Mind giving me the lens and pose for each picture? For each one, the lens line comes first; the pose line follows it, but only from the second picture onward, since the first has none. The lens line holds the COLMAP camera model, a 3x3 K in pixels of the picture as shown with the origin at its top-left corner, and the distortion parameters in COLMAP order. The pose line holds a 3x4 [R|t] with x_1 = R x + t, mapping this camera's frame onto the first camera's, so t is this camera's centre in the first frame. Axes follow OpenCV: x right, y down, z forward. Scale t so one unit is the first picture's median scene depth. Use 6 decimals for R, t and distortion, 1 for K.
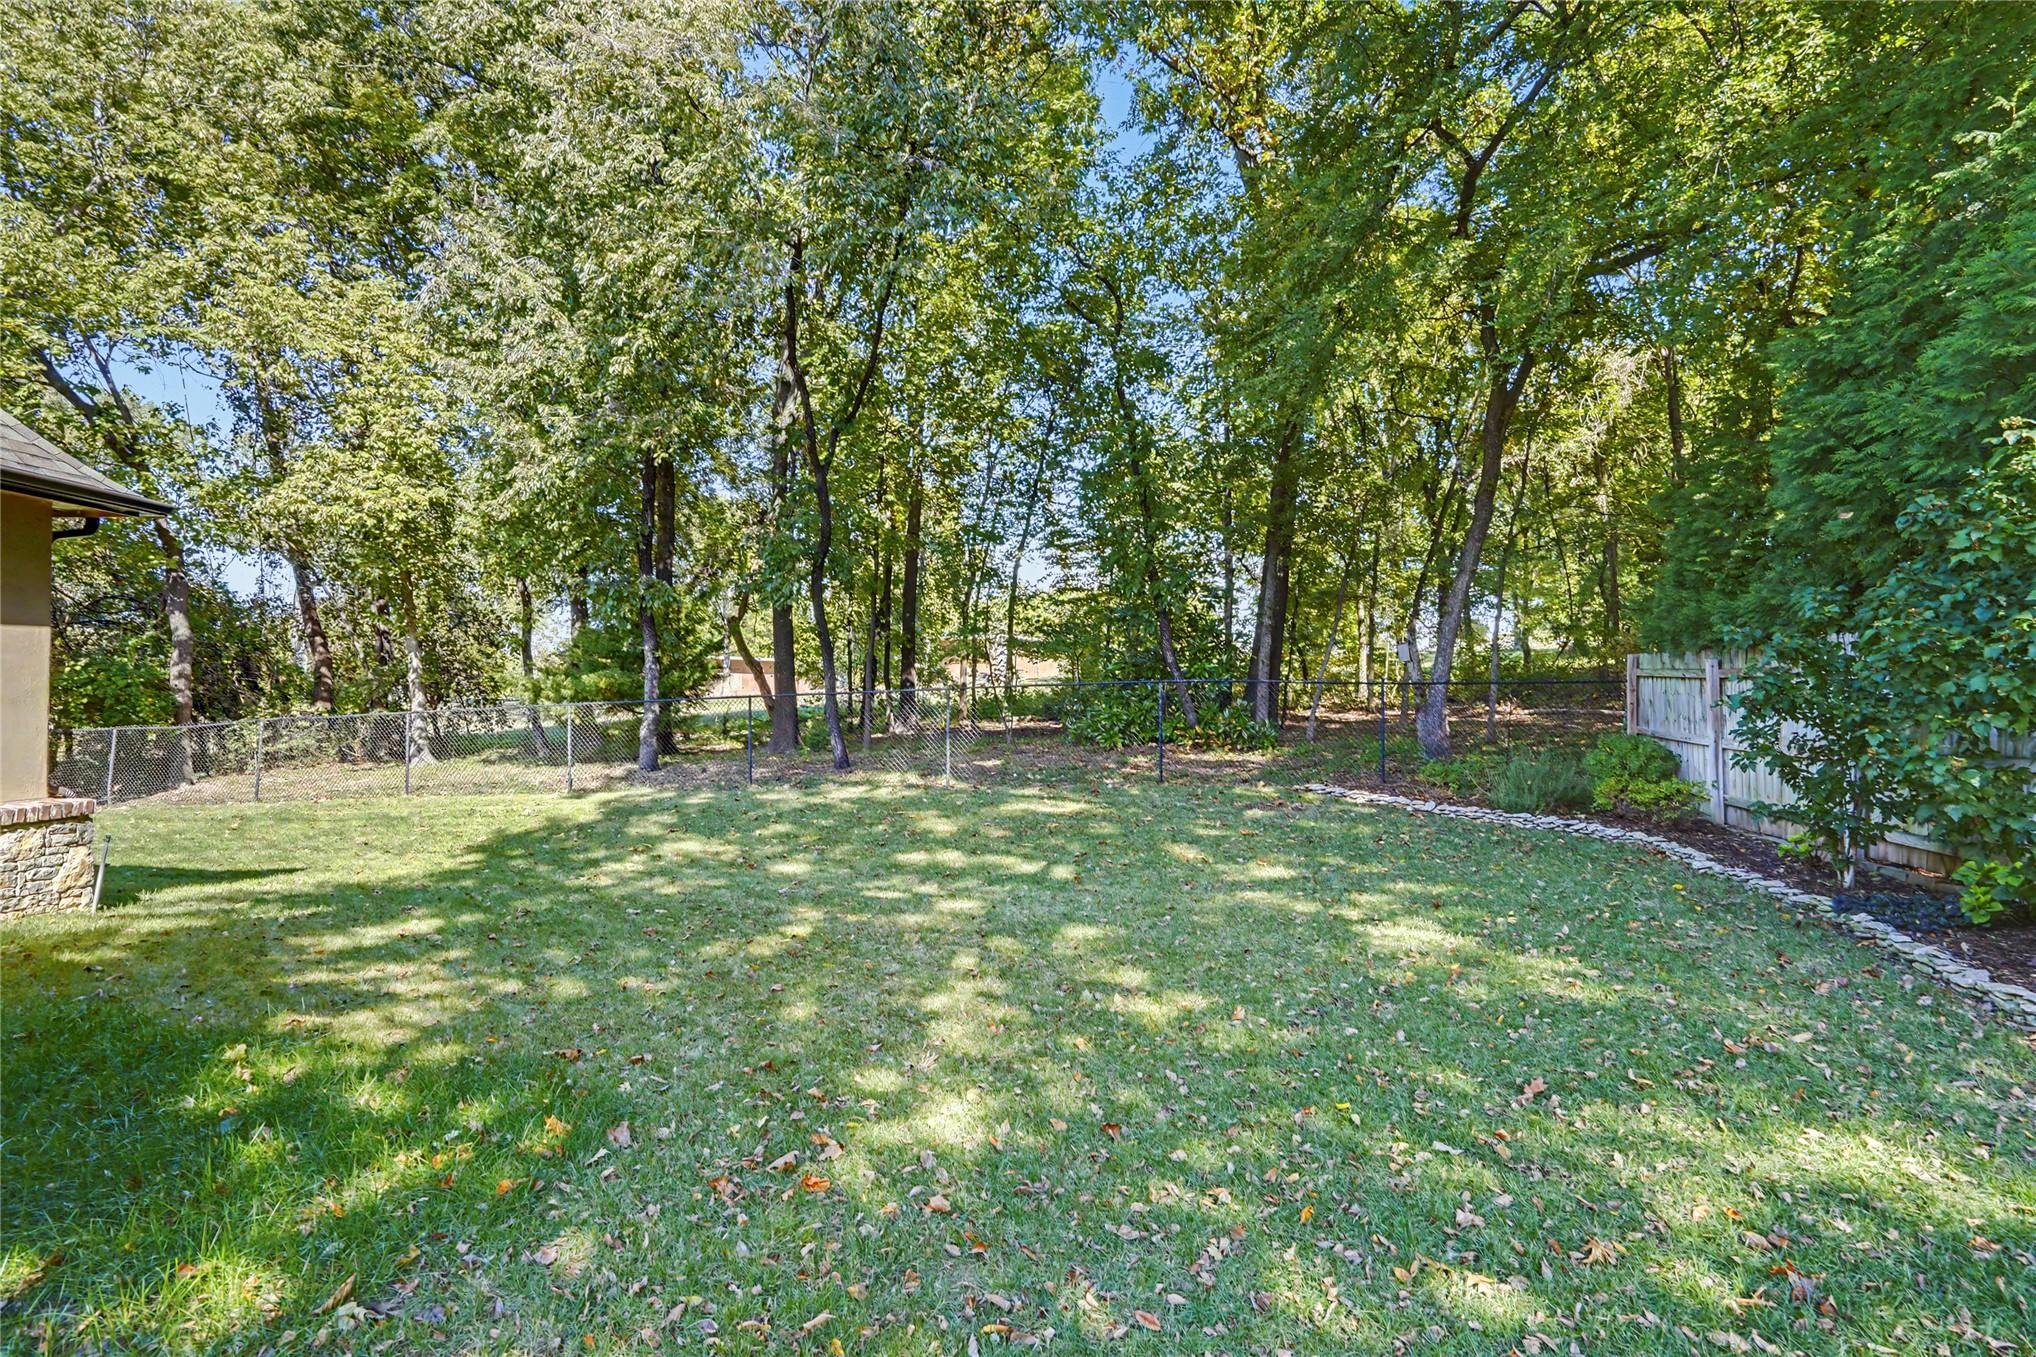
lens RADIAL K [[966.6, 0, 1010.2], [0, 966.6, 716.1], [0, 0, 1]] dist [-0.055454, 0.000207]
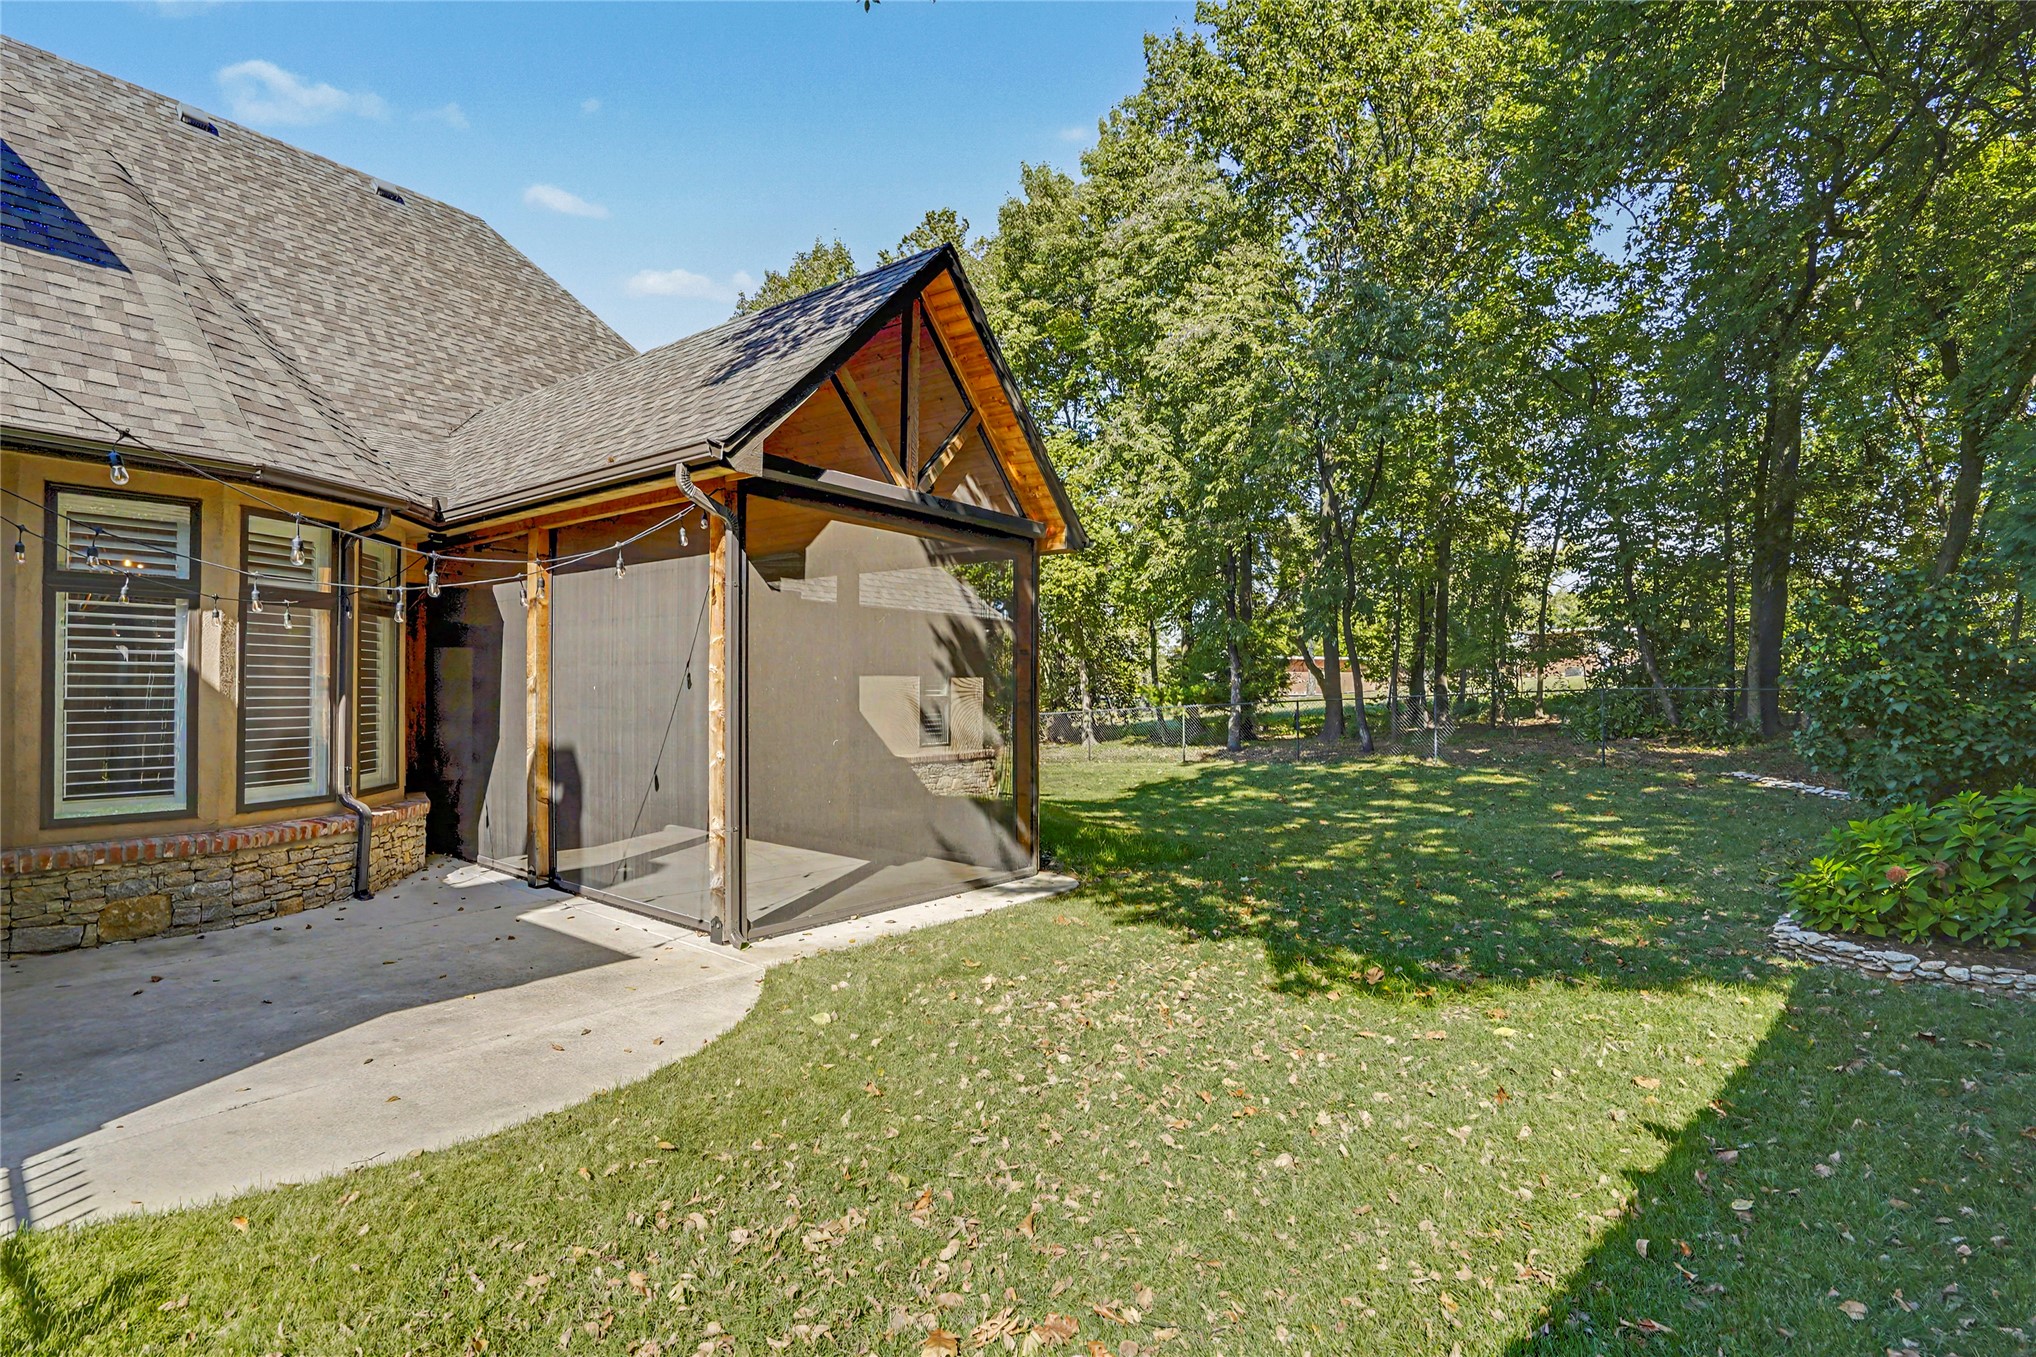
lens RADIAL K [[966.6, 0, 1010.2], [0, 966.6, 716.1], [0, 0, 1]] dist [-0.055454, 0.000207]
pose [[0.821021, 0.004859, -0.570878, 0.188509], [-0.001094, 0.999975, 0.006938, -0.006724], [0.570897, -0.005072, 0.821006, -0.412327]]
